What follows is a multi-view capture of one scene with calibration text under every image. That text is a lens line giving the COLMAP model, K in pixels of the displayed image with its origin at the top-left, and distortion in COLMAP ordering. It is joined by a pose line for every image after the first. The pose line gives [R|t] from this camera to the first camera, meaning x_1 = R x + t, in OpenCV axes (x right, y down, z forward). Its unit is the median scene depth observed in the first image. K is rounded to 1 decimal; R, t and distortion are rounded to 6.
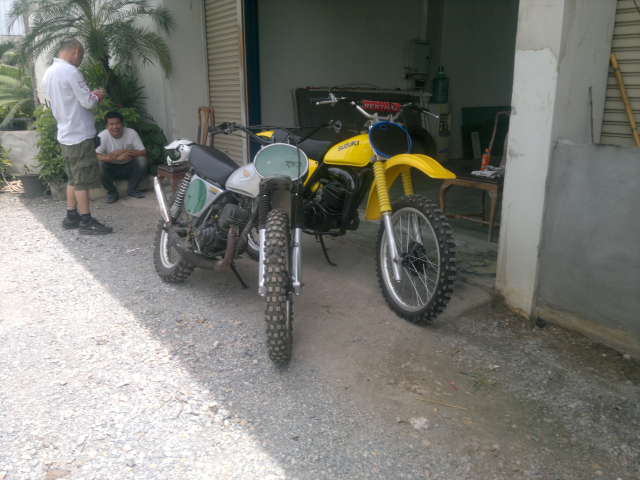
lens RADIAL K [[534.4, 0, 322.2], [0, 534.4, 239.0], [0, 0, 1]] dist [0.009475, -0.027426]
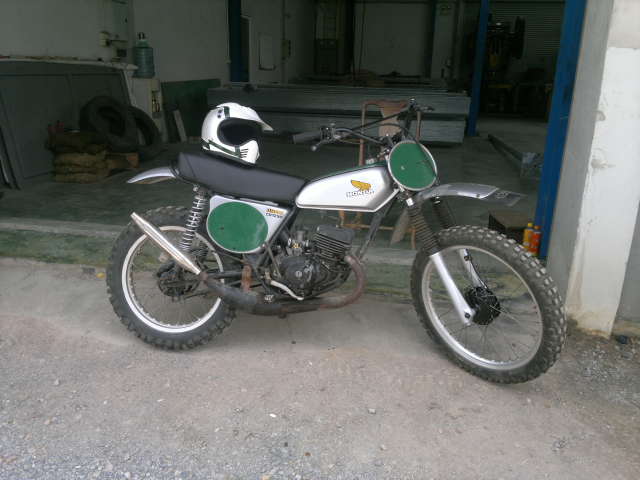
lens RADIAL K [[534.4, 0, 321.7], [0, 534.4, 238.0], [0, 0, 1]] dist [0.009475, -0.027426]
pose [[0.722179, -0.182396, 0.667225, -0.576508], [0.143766, 0.983122, 0.113145, -0.204425], [-0.676601, 0.014213, 0.736213, 0.657525]]
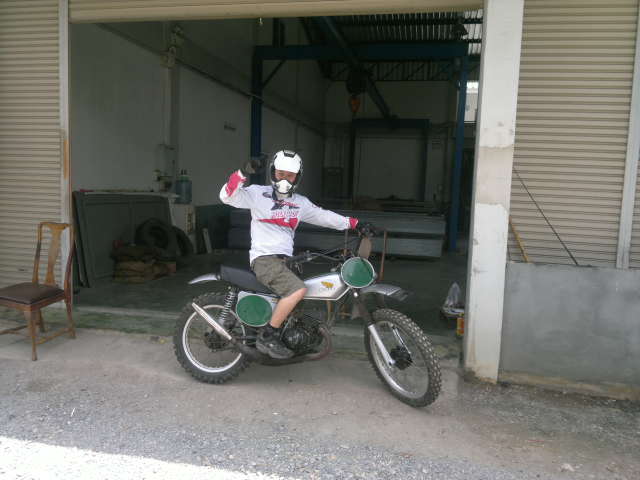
lens RADIAL K [[534.4, 0, 319.4], [0, 534.4, 238.8], [0, 0, 1]] dist [0.009475, -0.027426]
pose [[0.739623, -0.031285, 0.672294, -0.927838], [0.129563, 0.986853, -0.096616, -0.158956], [-0.660433, 0.158564, 0.733952, 0.201158]]
